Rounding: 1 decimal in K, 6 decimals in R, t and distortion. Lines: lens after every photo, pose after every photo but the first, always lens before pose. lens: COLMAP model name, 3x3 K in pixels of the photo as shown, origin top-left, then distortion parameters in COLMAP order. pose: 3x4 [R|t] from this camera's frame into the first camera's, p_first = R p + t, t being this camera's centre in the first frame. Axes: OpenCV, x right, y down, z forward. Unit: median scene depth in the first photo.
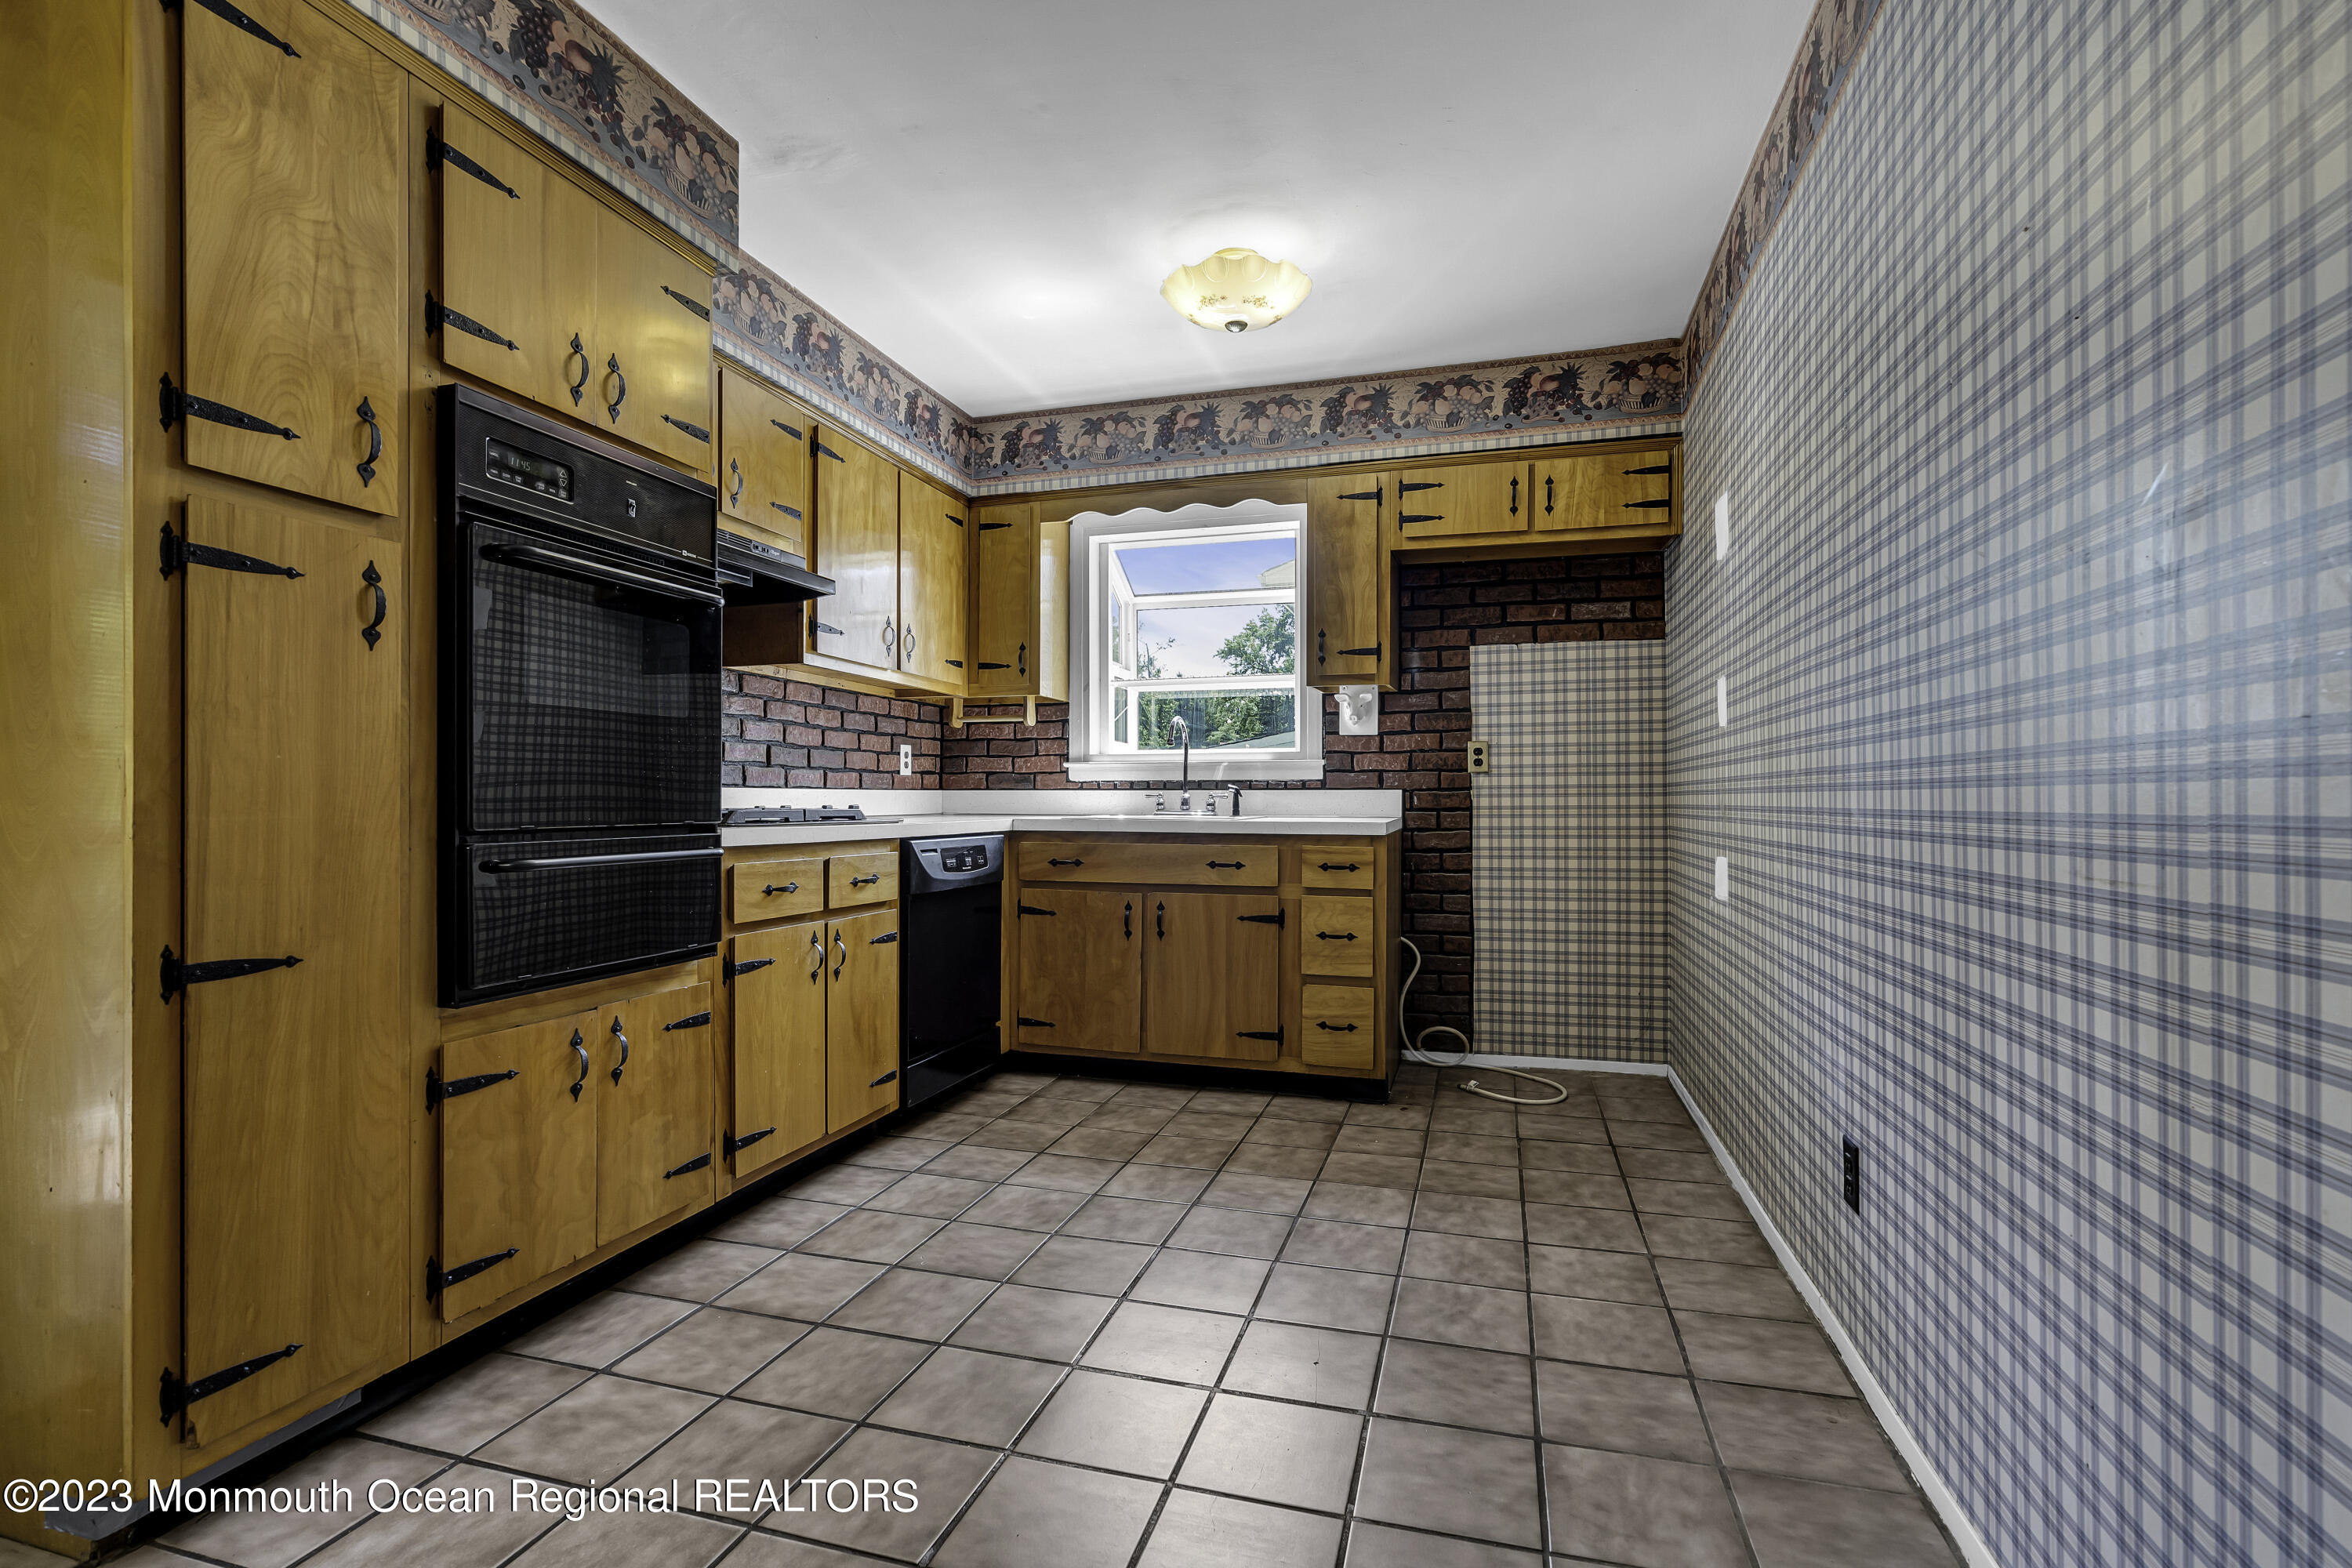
lens RADIAL K [[1075.7, 0, 1175.7], [0, 1075.7, 798.0], [0, 0, 1]] dist [-0.001730, 0.000172]
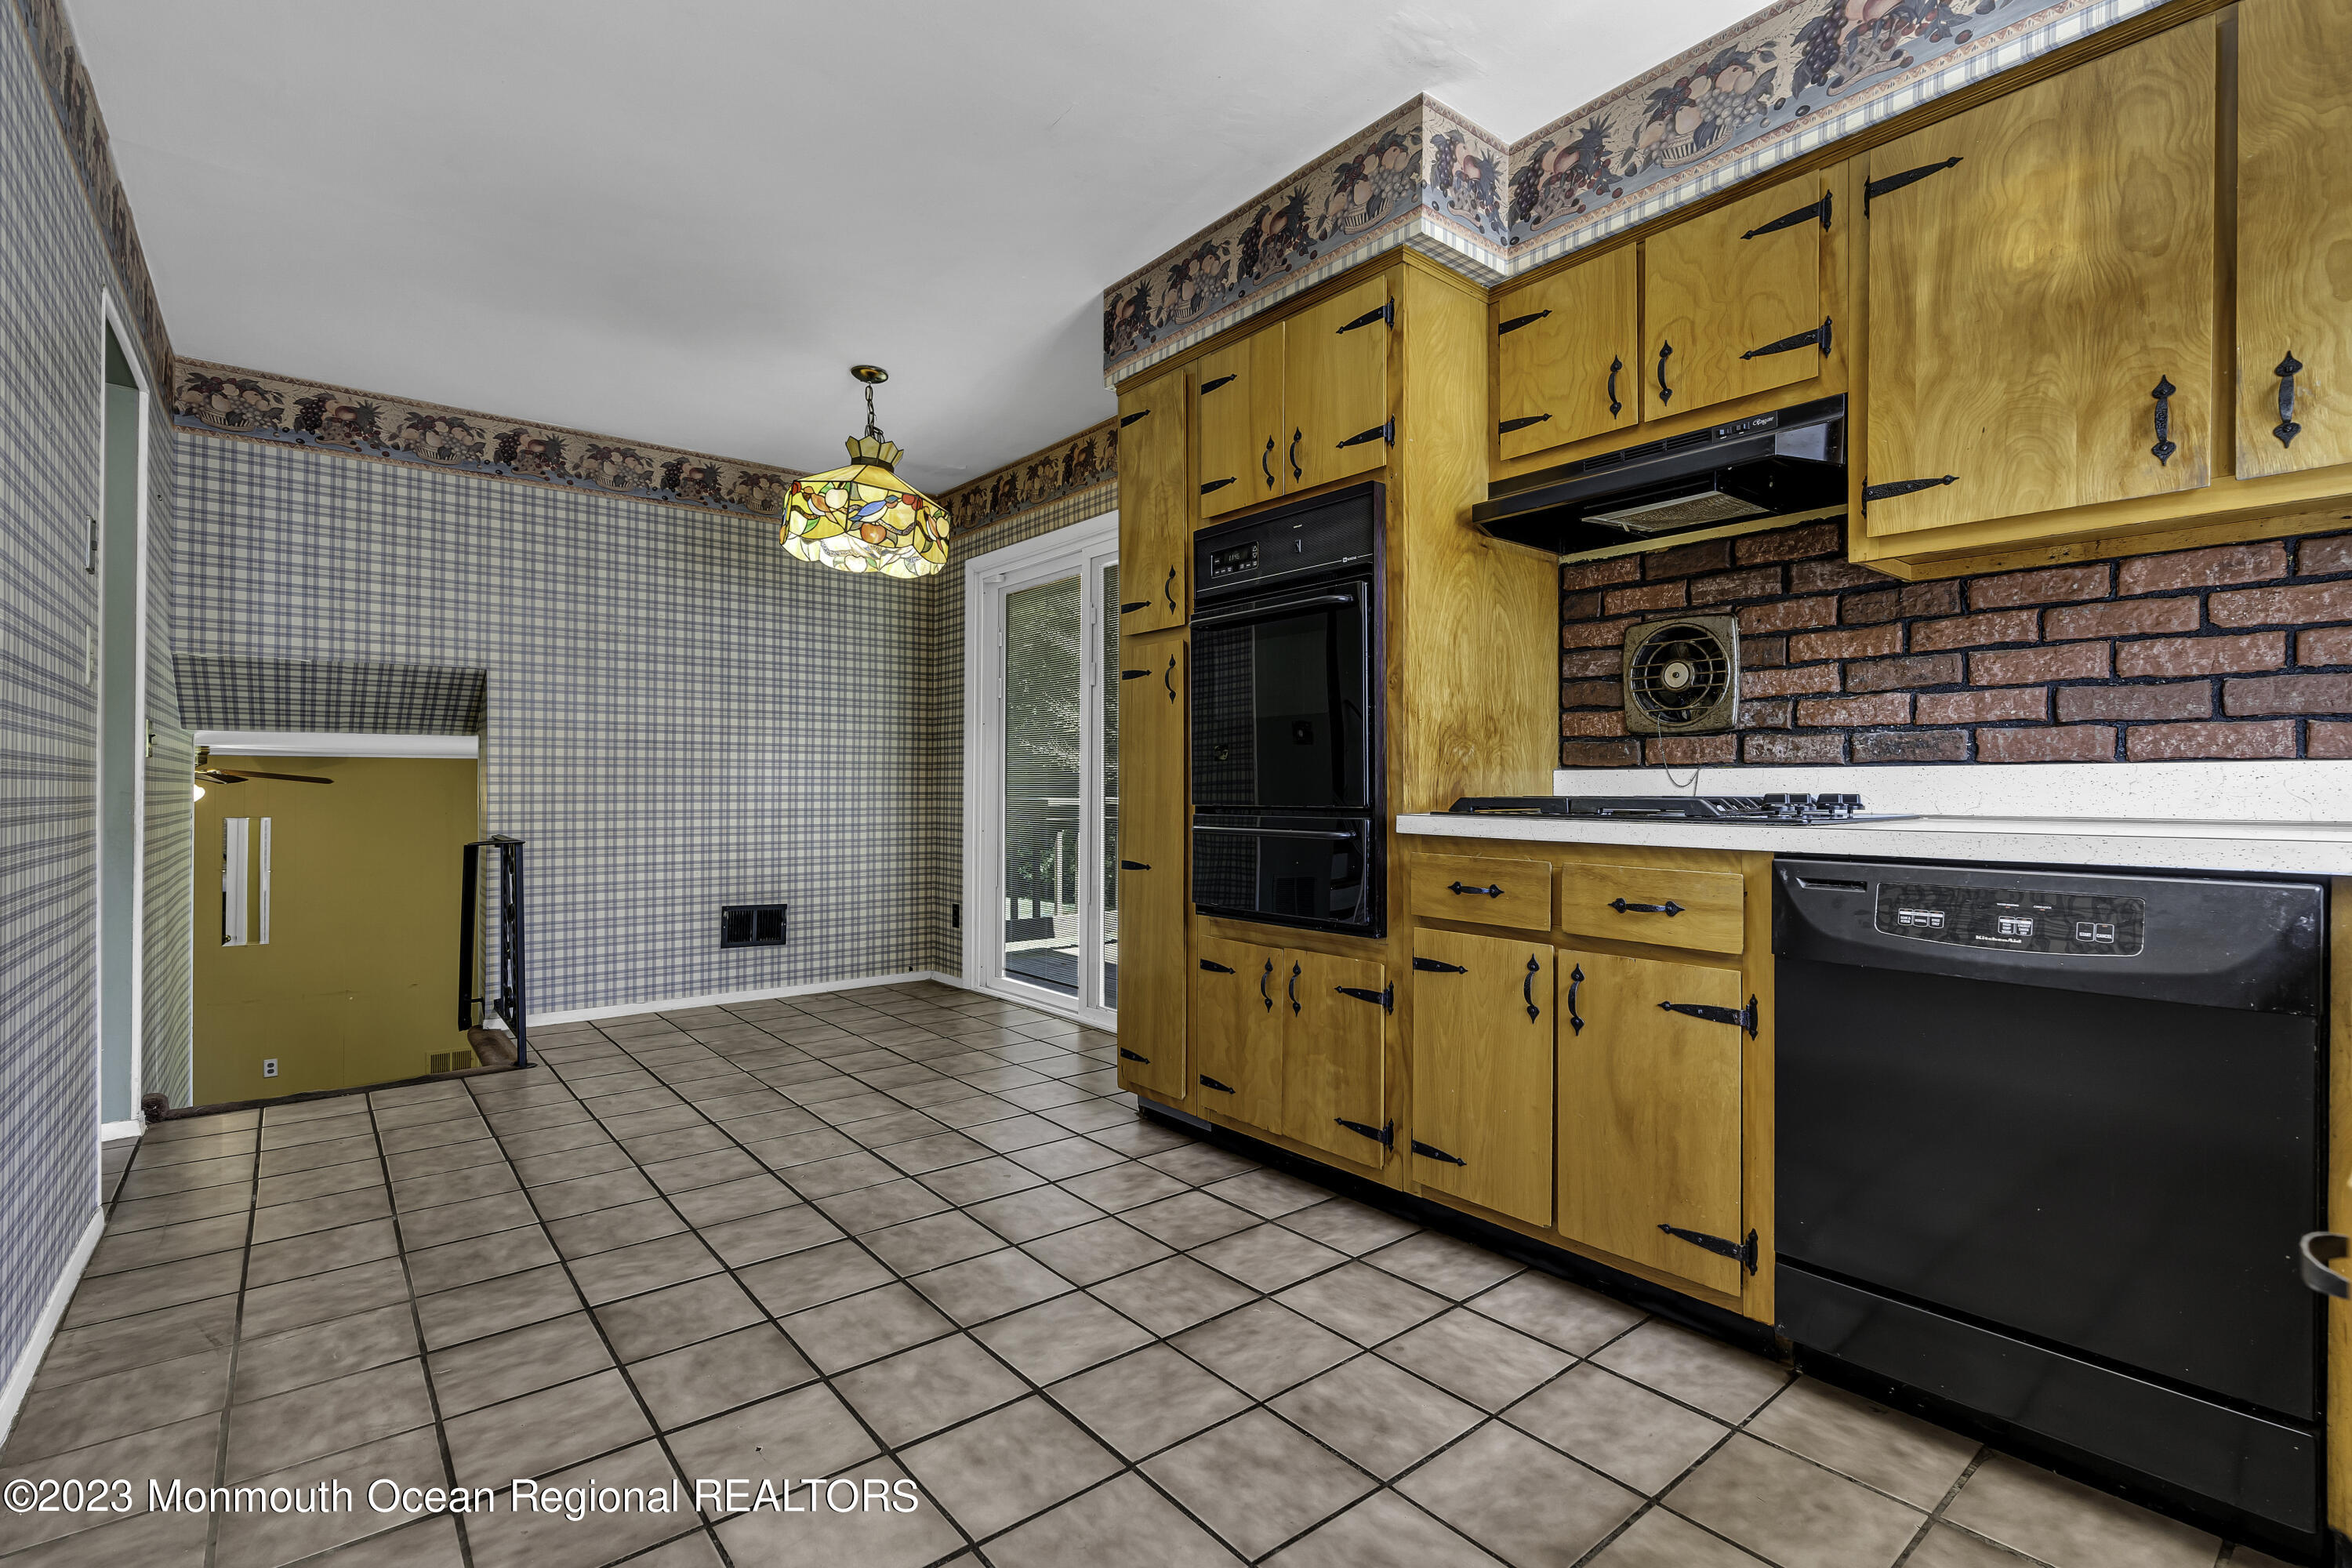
lens RADIAL K [[1075.7, 0, 1172.6], [0, 1075.7, 781.0], [0, 0, 1]] dist [-0.001730, 0.000172]
pose [[-0.563404, -0.000525, -0.826181, 0.501160], [0.005012, 0.999979, -0.004053, -0.000174], [0.826166, -0.006424, -0.563390, 1.350322]]
